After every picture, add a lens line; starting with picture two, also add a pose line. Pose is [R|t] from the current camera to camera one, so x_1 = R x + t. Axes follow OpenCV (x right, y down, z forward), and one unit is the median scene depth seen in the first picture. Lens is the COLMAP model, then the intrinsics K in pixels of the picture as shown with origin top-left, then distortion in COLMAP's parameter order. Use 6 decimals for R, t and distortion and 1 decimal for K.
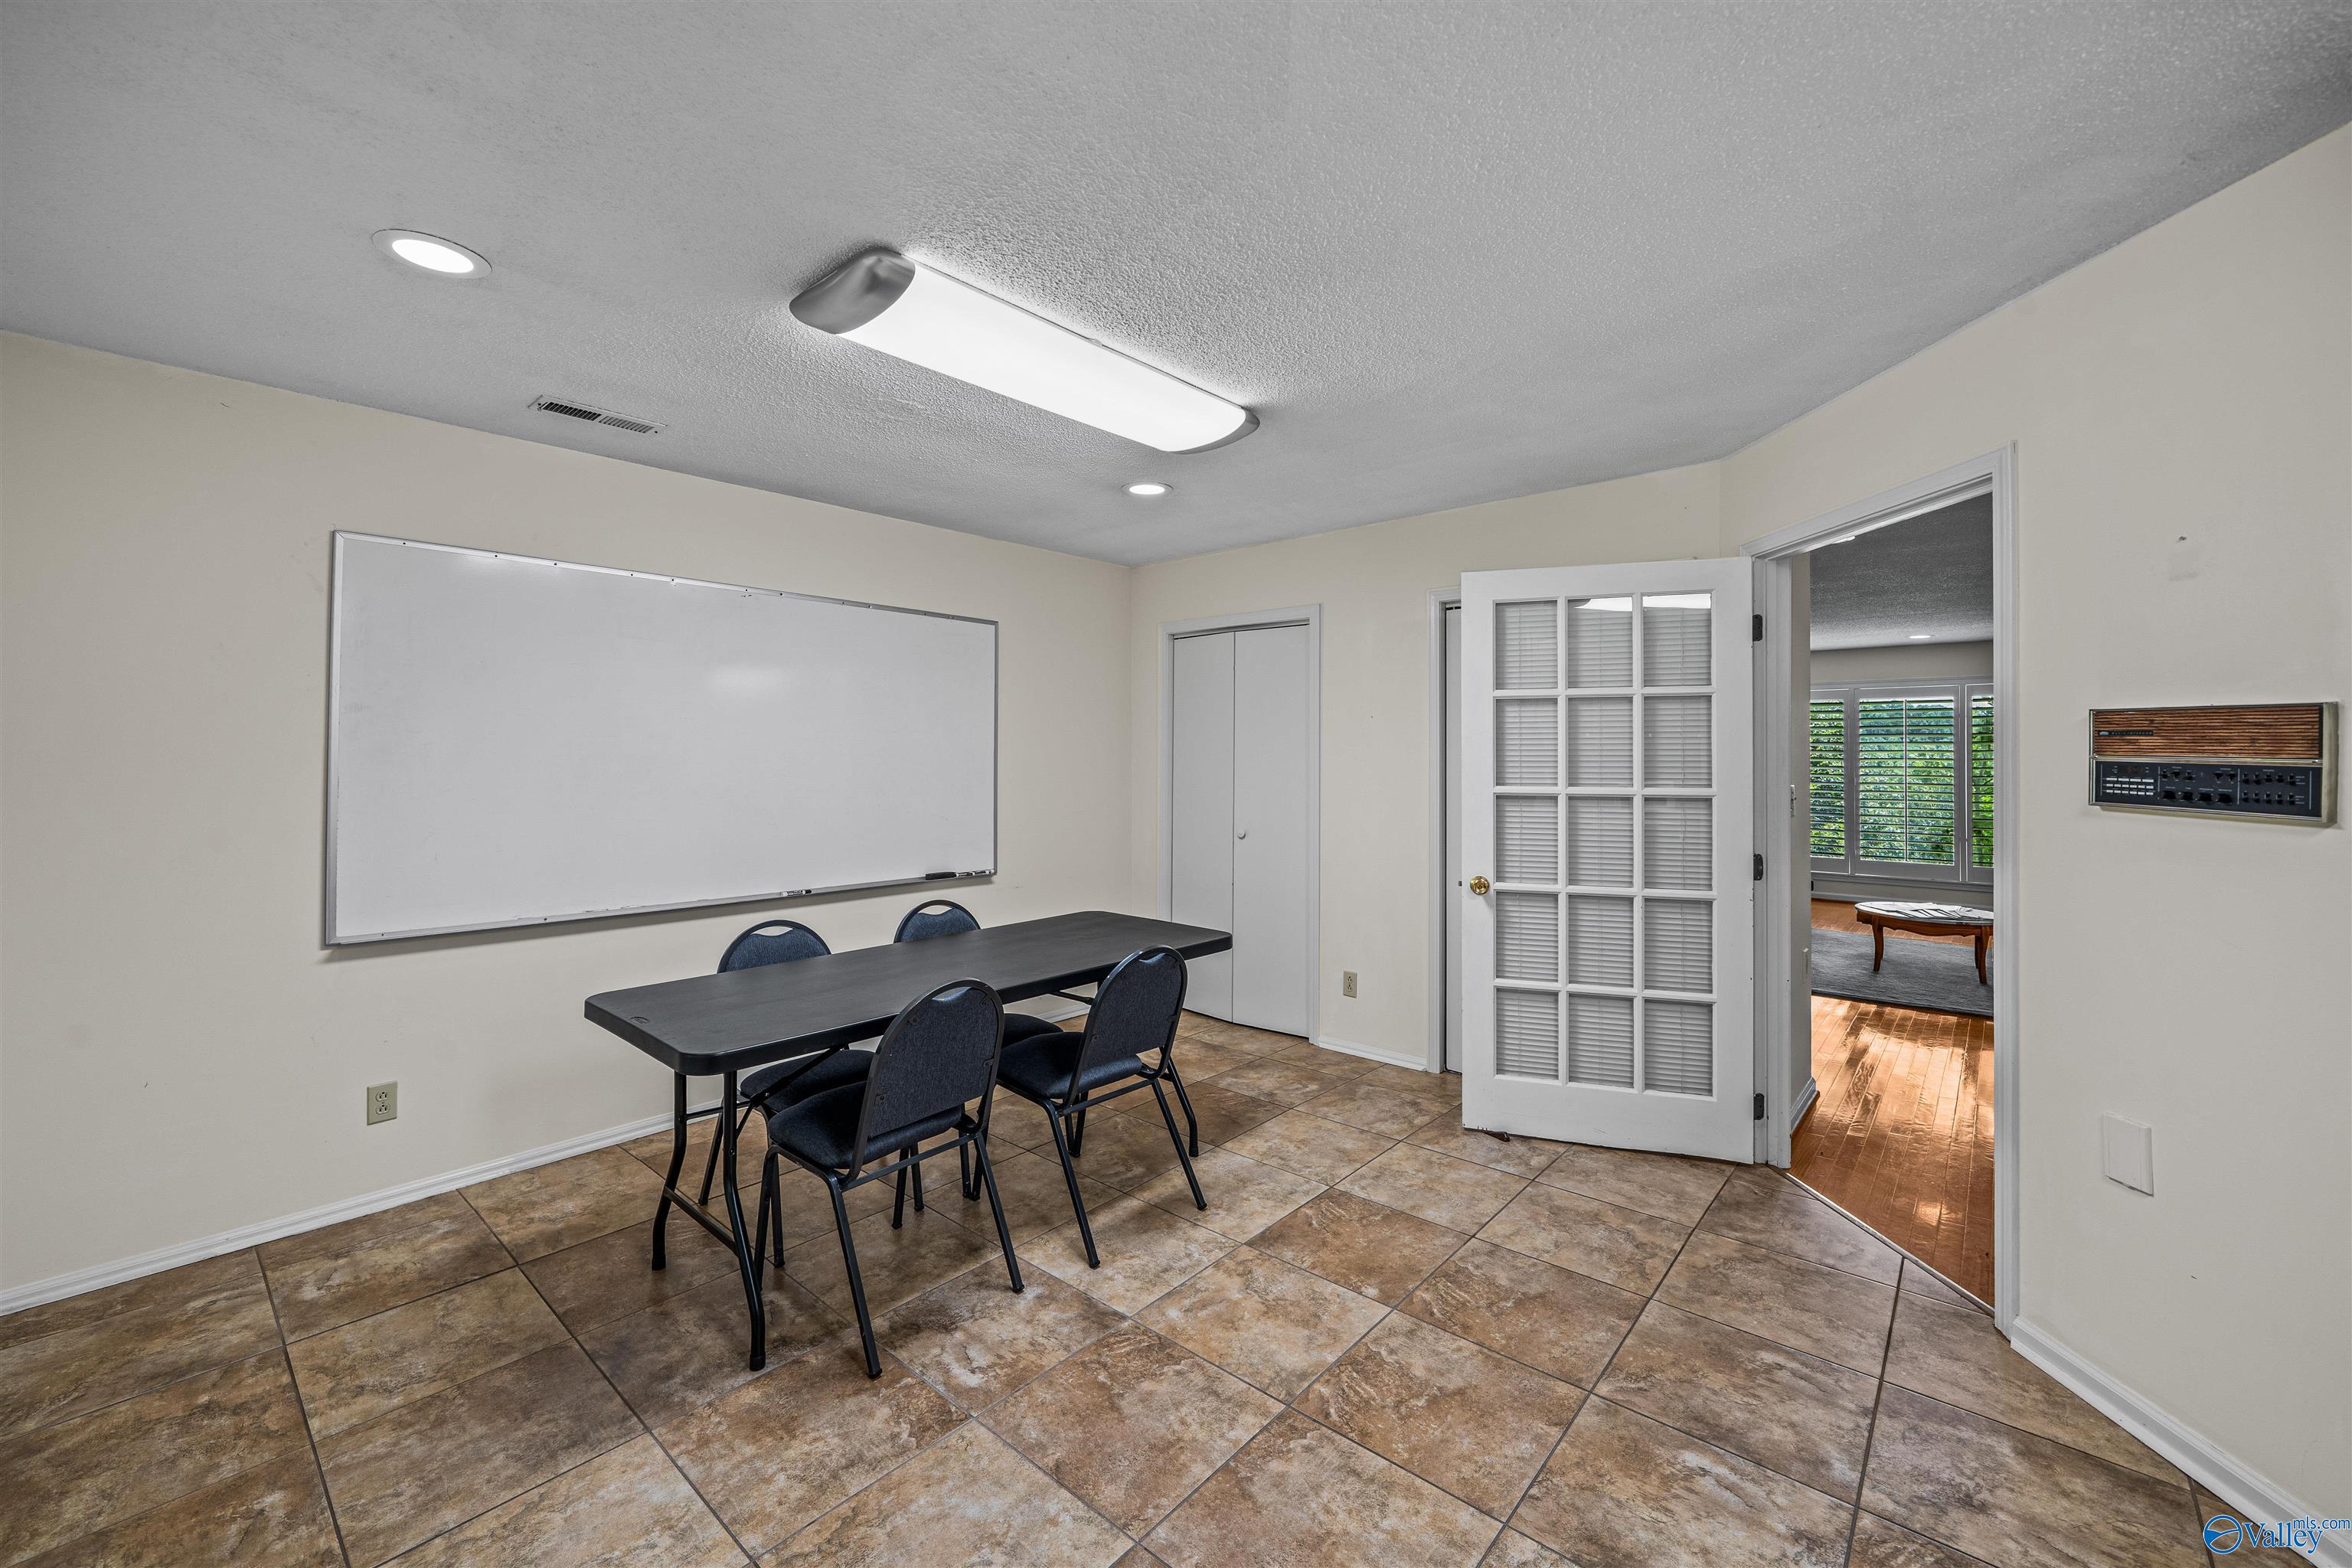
lens RADIAL K [[927.1, 0, 1171.7], [0, 927.1, 748.9], [0, 0, 1]] dist [-0.002705, 0.000559]
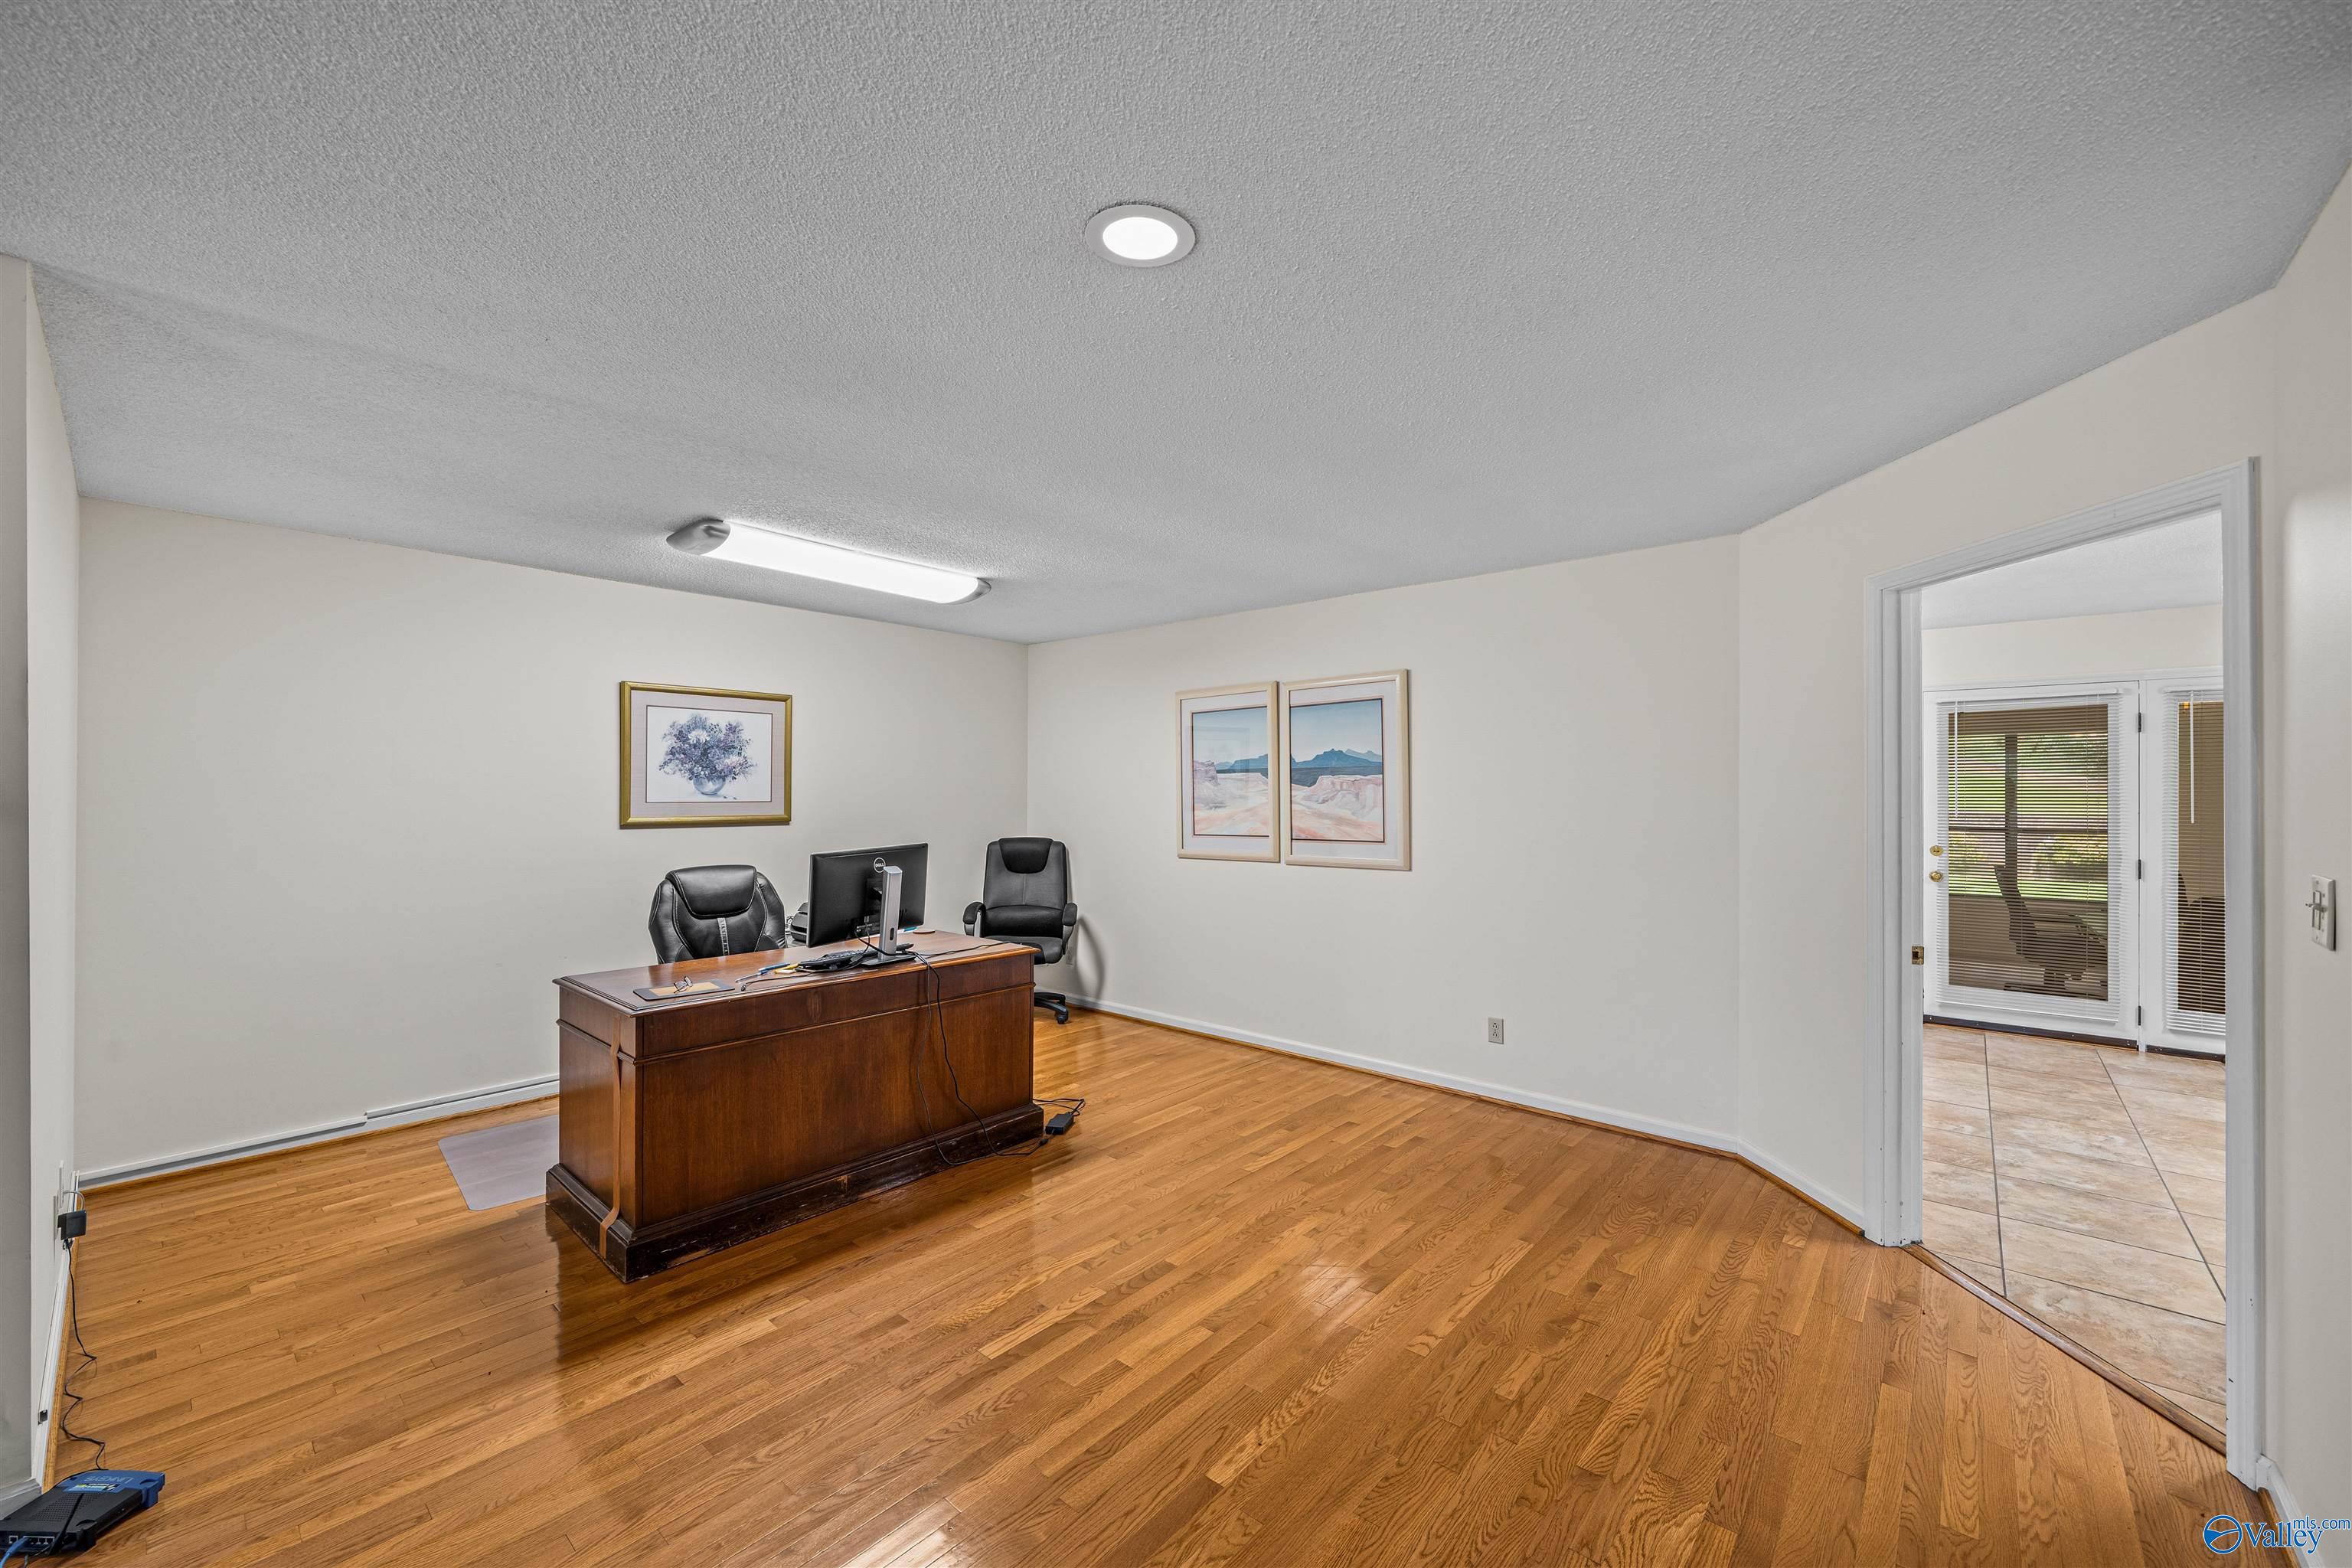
lens RADIAL K [[927.1, 0, 1171.3], [0, 927.1, 783.5], [0, 0, 1]] dist [-0.002705, 0.000559]
pose [[-0.999808, -0.006862, -0.018335, 1.484123], [-0.006427, 0.999698, -0.023720, 0.013362], [0.018492, -0.023597, -0.999550, 1.727796]]
